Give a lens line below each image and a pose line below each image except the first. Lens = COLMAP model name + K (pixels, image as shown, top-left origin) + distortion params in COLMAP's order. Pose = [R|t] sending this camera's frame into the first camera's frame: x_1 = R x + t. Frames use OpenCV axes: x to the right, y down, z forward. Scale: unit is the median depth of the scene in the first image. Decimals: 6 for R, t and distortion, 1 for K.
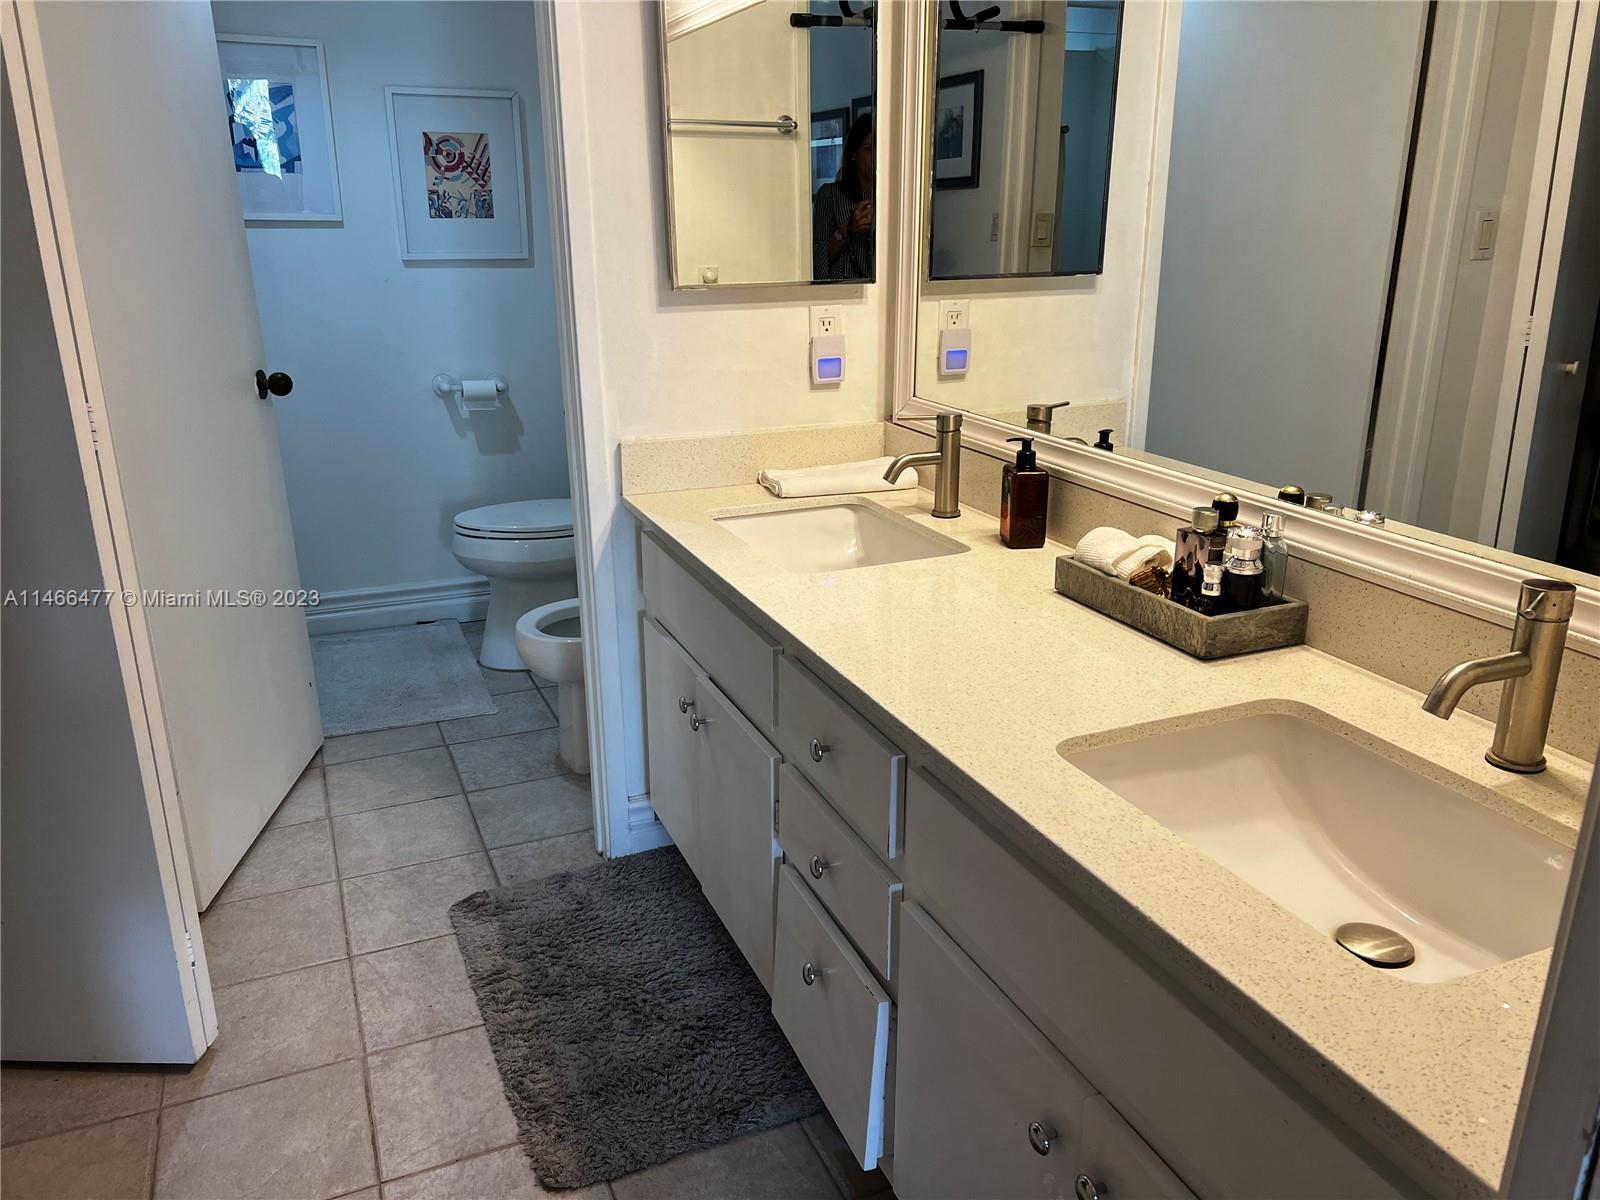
lens RADIAL K [[1202.9, 0, 800.0], [0, 1202.9, 600.0], [0, 0, 1]] dist [0.108464, -0.121908]
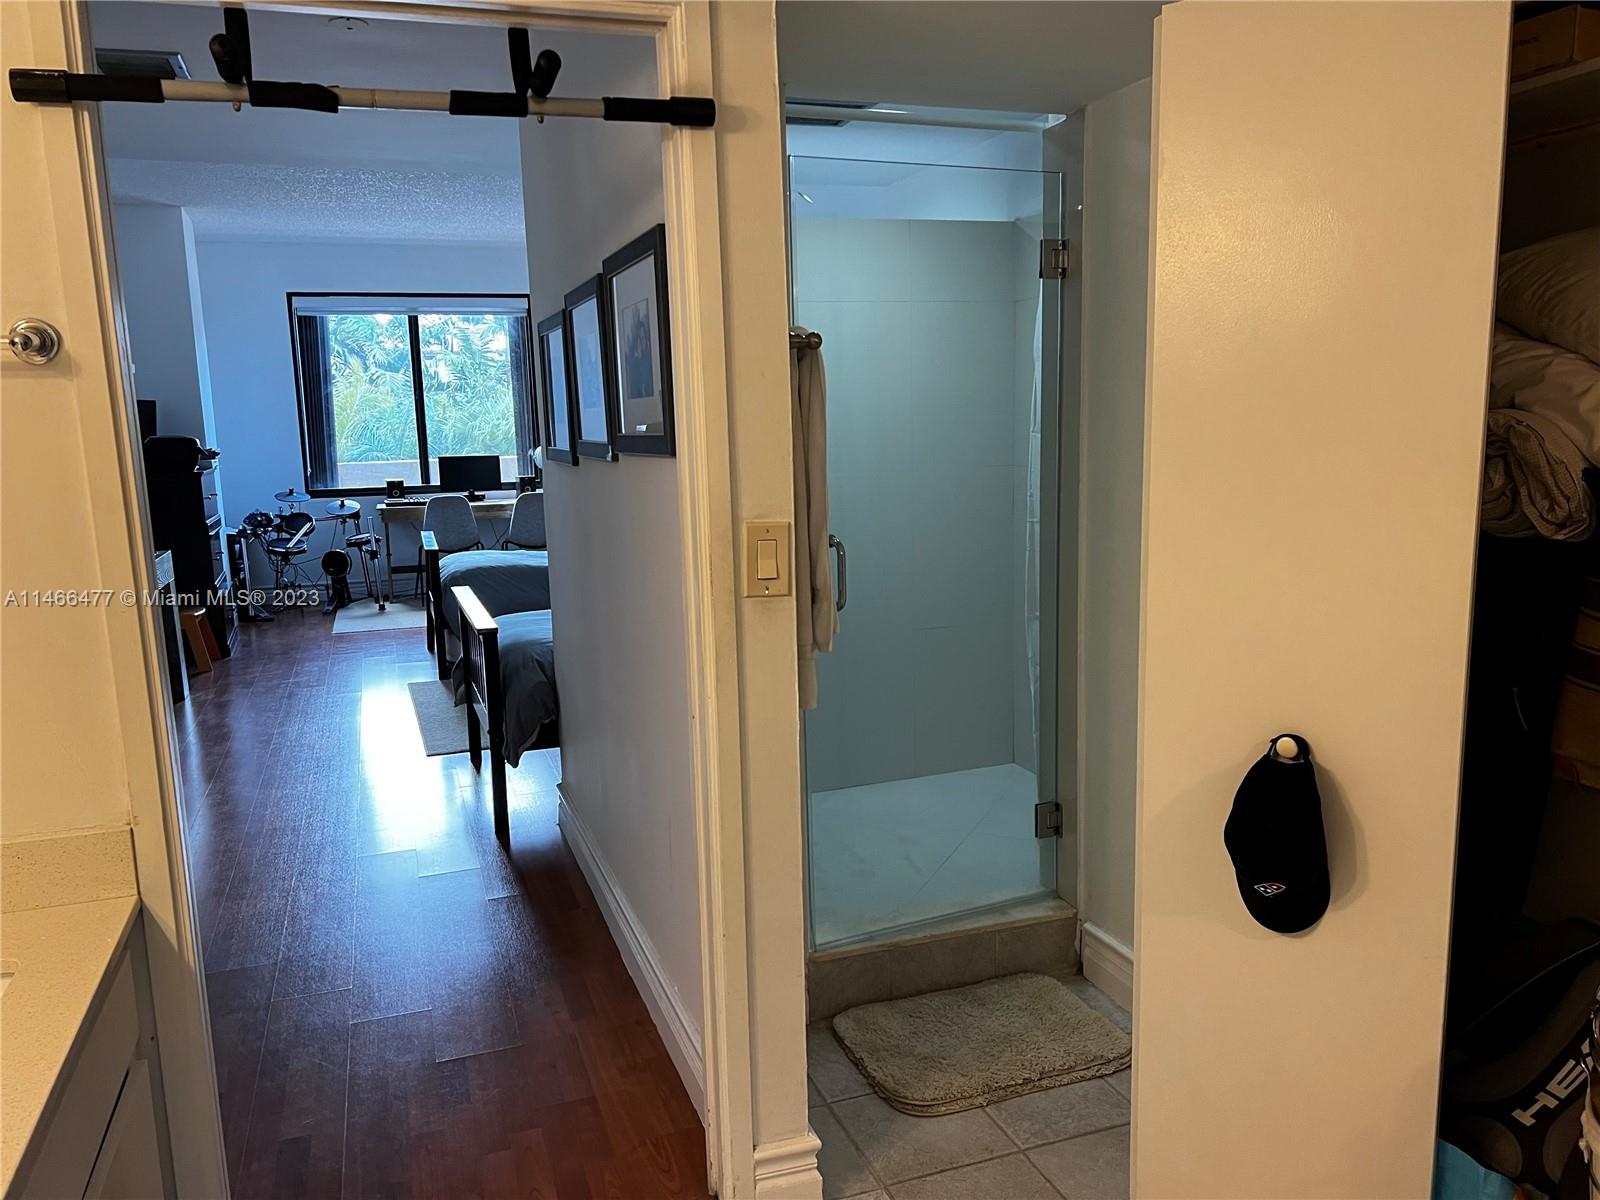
lens RADIAL K [[1202.9, 0, 800.0], [0, 1202.9, 600.0], [0, 0, 1]] dist [0.108464, -0.121908]
pose [[0.998646, -0.011053, -0.050827, 0.245075], [0.003209, 0.988392, -0.151888, -0.236247], [0.051915, 0.151519, 0.987090, 0.608930]]
